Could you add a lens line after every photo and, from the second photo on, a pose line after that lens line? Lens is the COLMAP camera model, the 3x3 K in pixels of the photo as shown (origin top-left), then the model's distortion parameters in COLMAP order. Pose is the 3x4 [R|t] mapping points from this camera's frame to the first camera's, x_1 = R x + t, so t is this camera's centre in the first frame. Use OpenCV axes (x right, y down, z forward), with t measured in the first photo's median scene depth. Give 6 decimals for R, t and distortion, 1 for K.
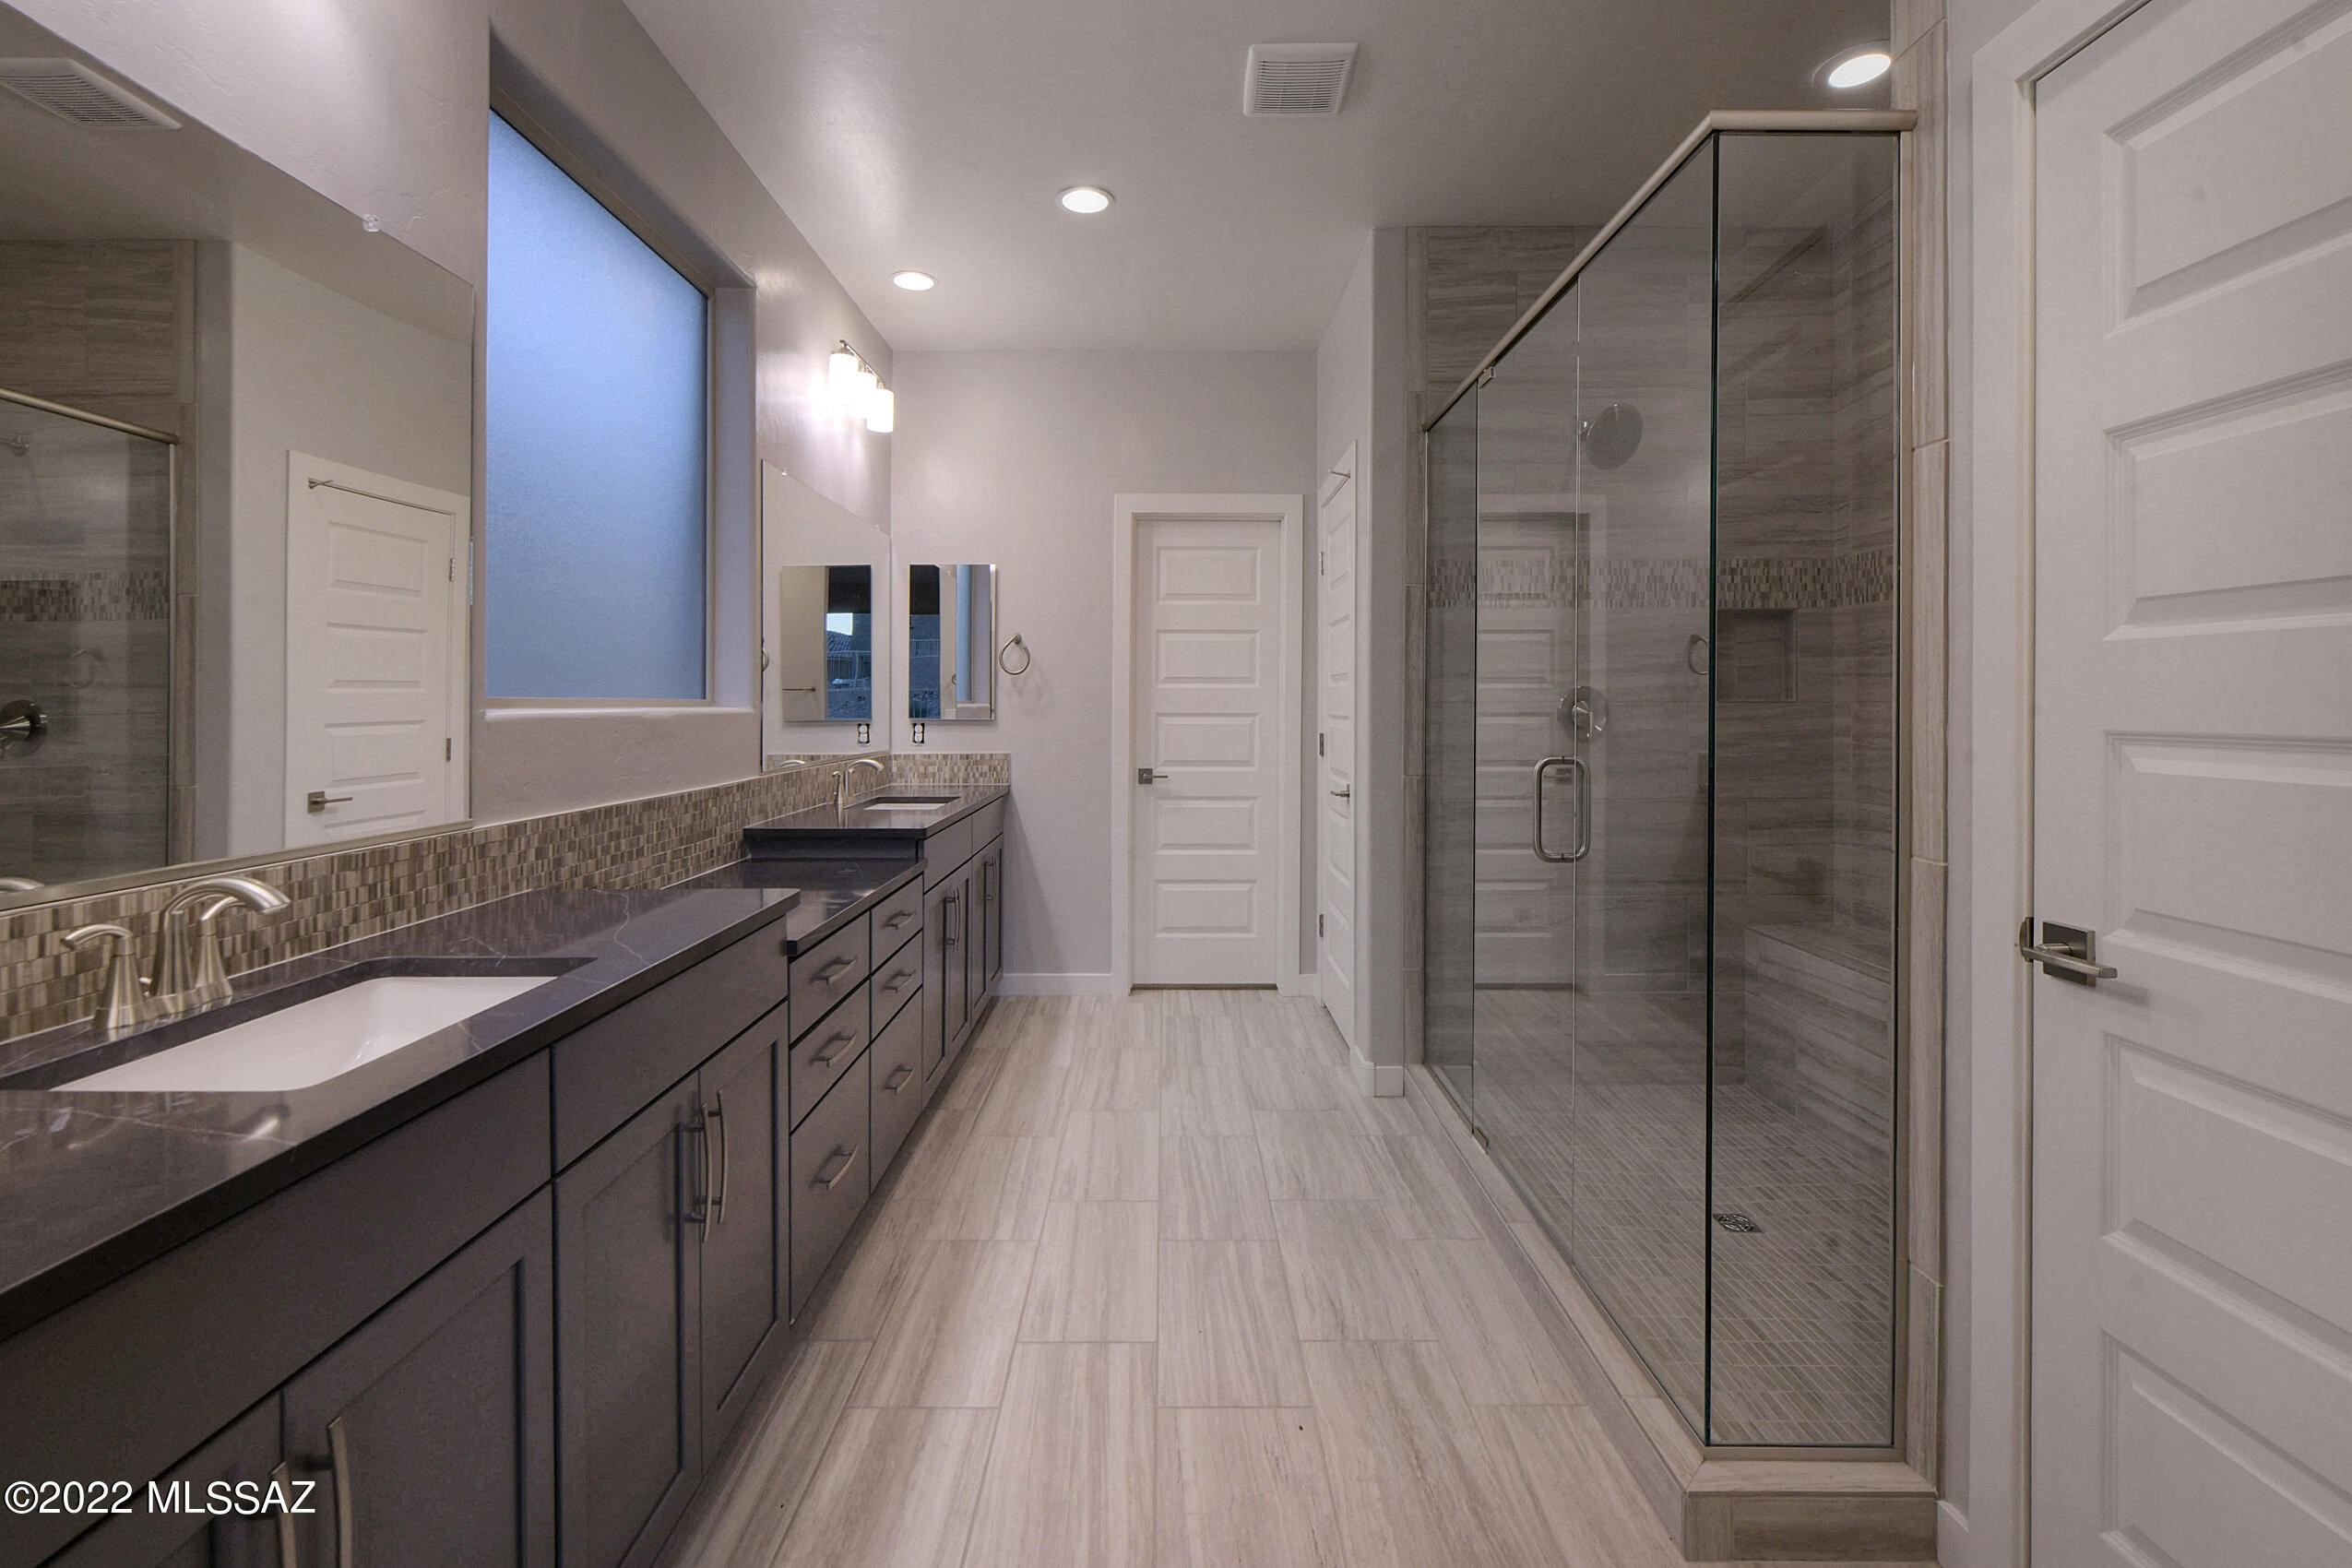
lens RADIAL K [[970.3, 0, 1191.6], [0, 970.3, 716.2], [0, 0, 1]] dist [-0.007160, -0.000820]
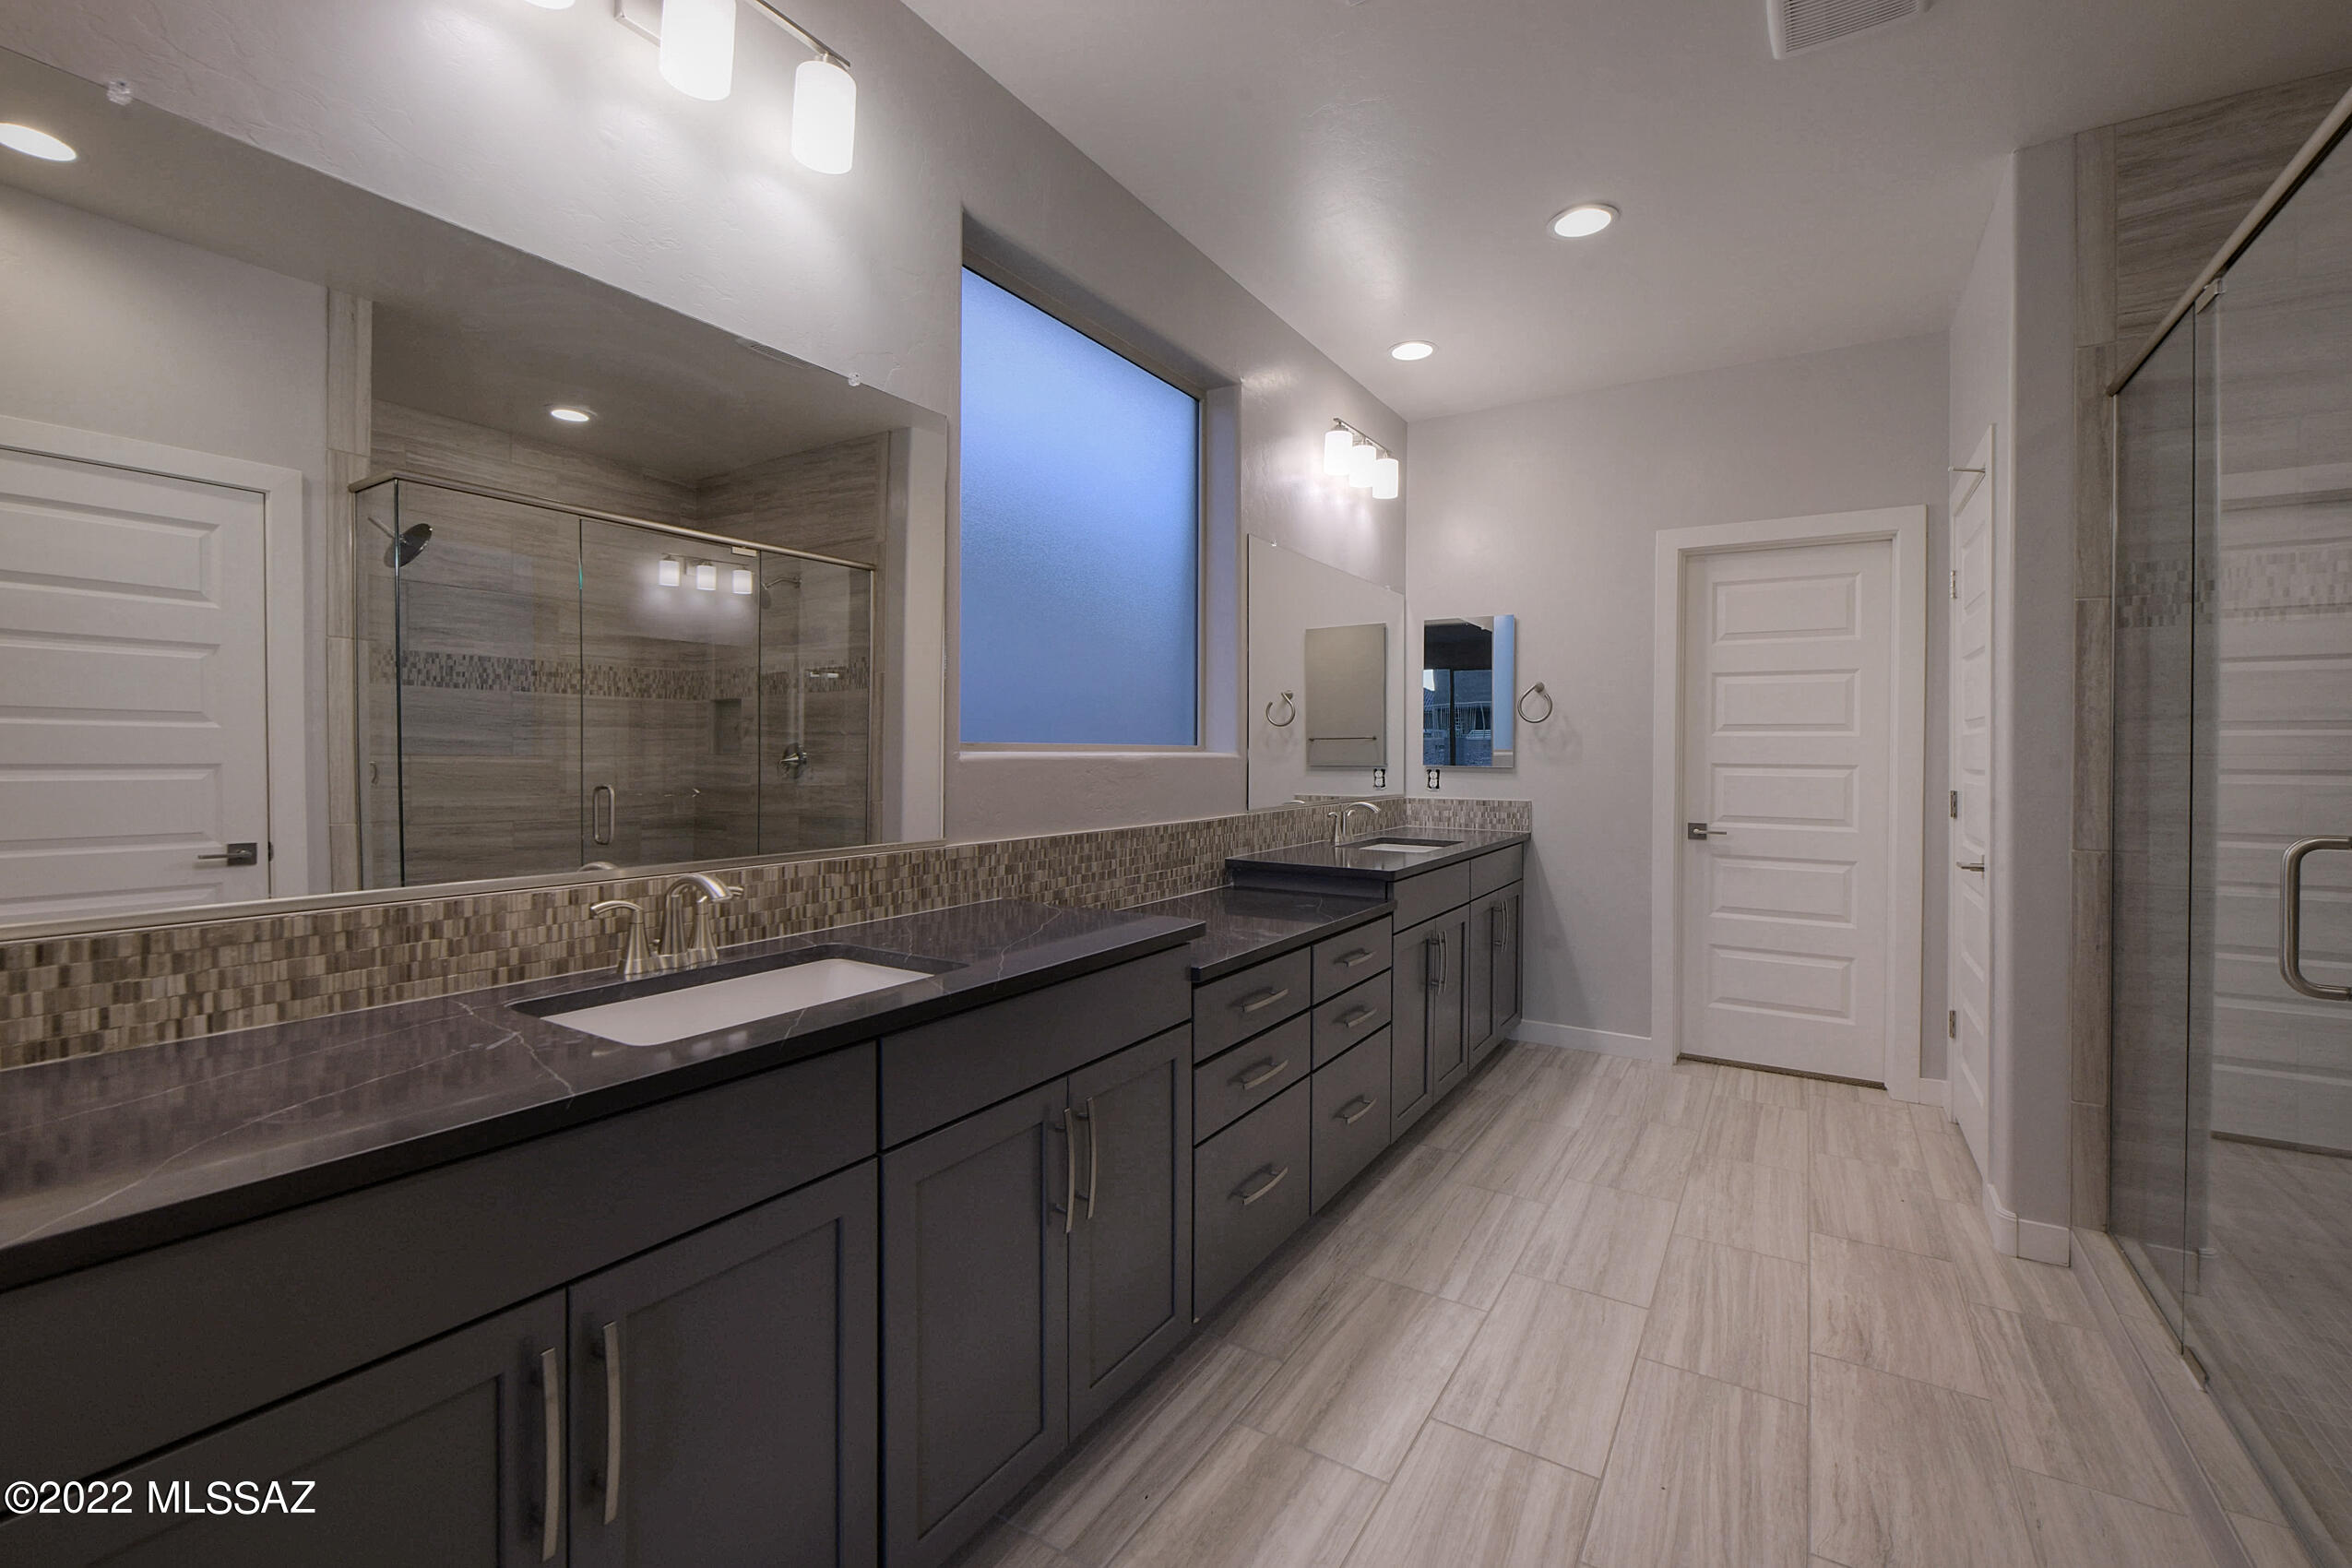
lens RADIAL K [[882.0, 0, 1218.6], [0, 882.0, 754.0], [0, 0, 1]] dist [-0.002987, -0.001994]
pose [[0.833726, 0.007542, -0.552126, 0.069205], [-0.013351, 0.999890, -0.006503, -0.000567], [0.552016, 0.012793, 0.833735, 0.086263]]
